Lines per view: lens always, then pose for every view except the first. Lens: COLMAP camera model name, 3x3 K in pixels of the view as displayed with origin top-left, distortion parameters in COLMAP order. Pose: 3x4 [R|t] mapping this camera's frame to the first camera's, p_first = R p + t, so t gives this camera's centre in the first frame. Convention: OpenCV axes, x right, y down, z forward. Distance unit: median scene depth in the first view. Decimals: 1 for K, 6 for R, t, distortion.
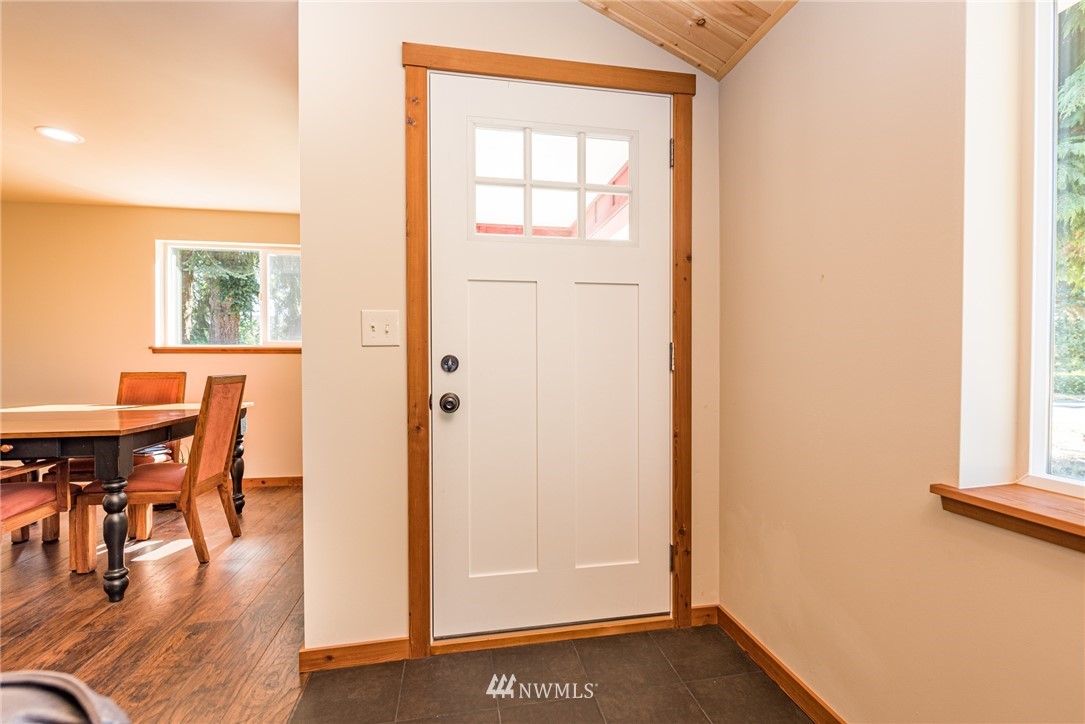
lens RADIAL K [[494.1, 0, 542.5], [0, 494.1, 362.0], [0, 0, 1]] dist [0.012577, 0.000151]
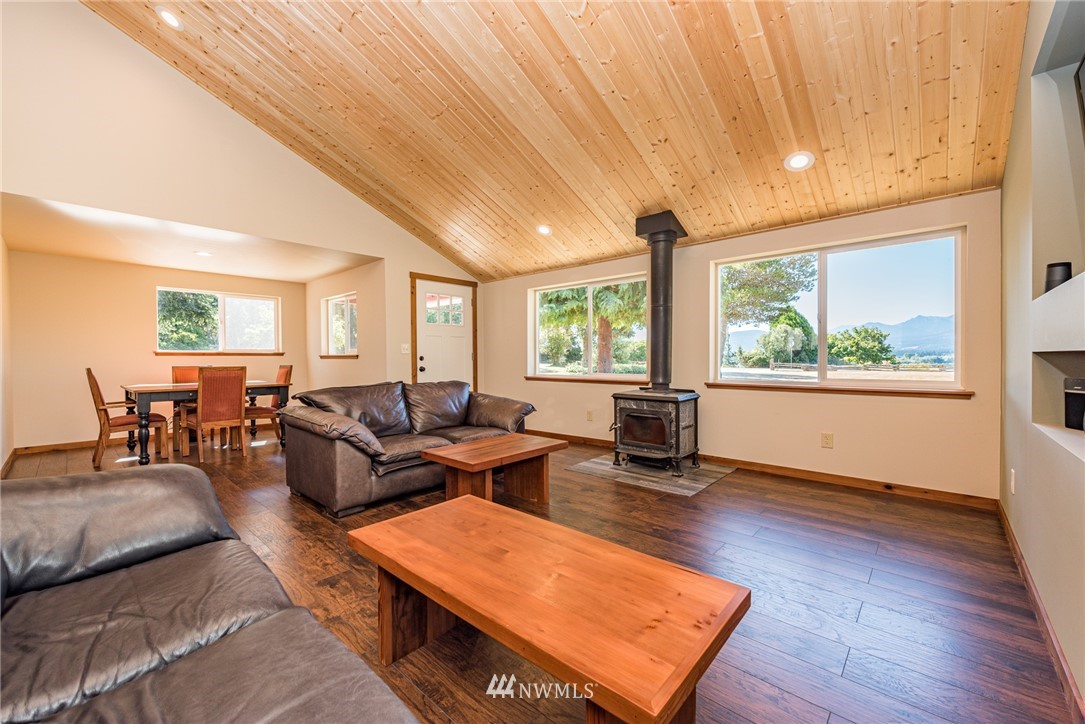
lens RADIAL K [[430.4, 0, 542.5], [0, 430.4, 362.0], [0, 0, 1]] dist [0.000070, -0.004264]
pose [[0.798618, -0.010551, 0.601746, -1.391154], [0.010544, 0.999938, 0.003540, 0.028094], [-0.601746, 0.003518, 0.798680, -2.087239]]
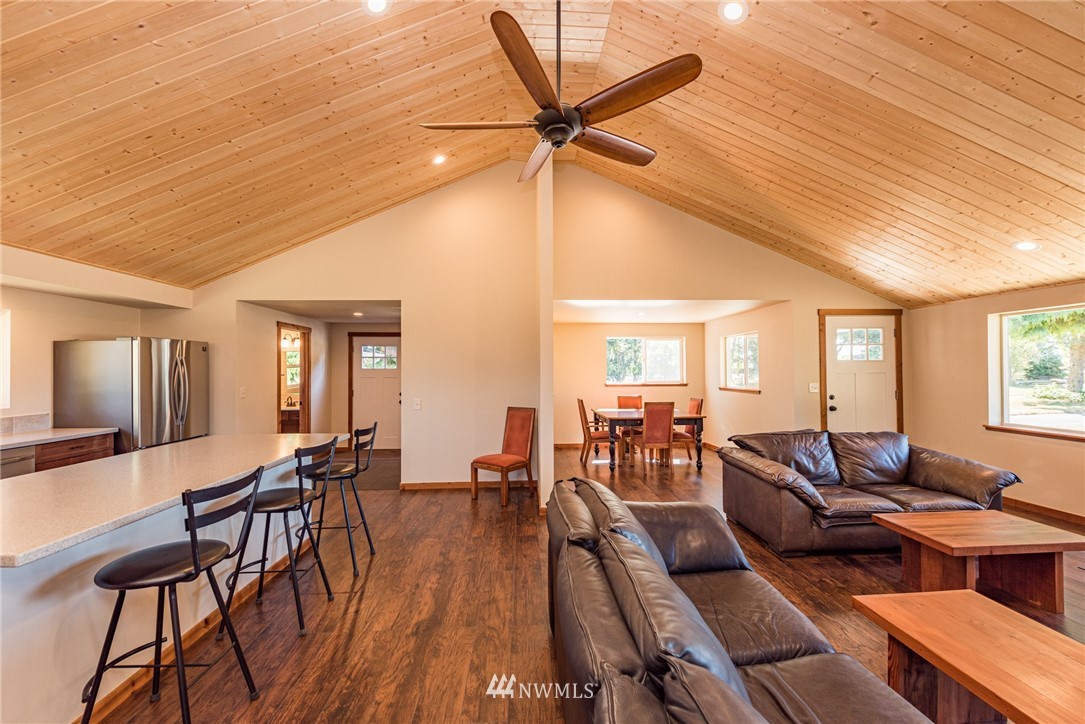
lens RADIAL K [[430.4, 0, 542.5], [0, 430.4, 362.0], [0, 0, 1]] dist [0.000070, -0.004264]
pose [[0.990142, -0.007746, -0.139855, -1.789820], [0.003946, 0.999616, -0.027429, -0.172850], [0.140013, 0.026607, 0.989792, -2.310082]]
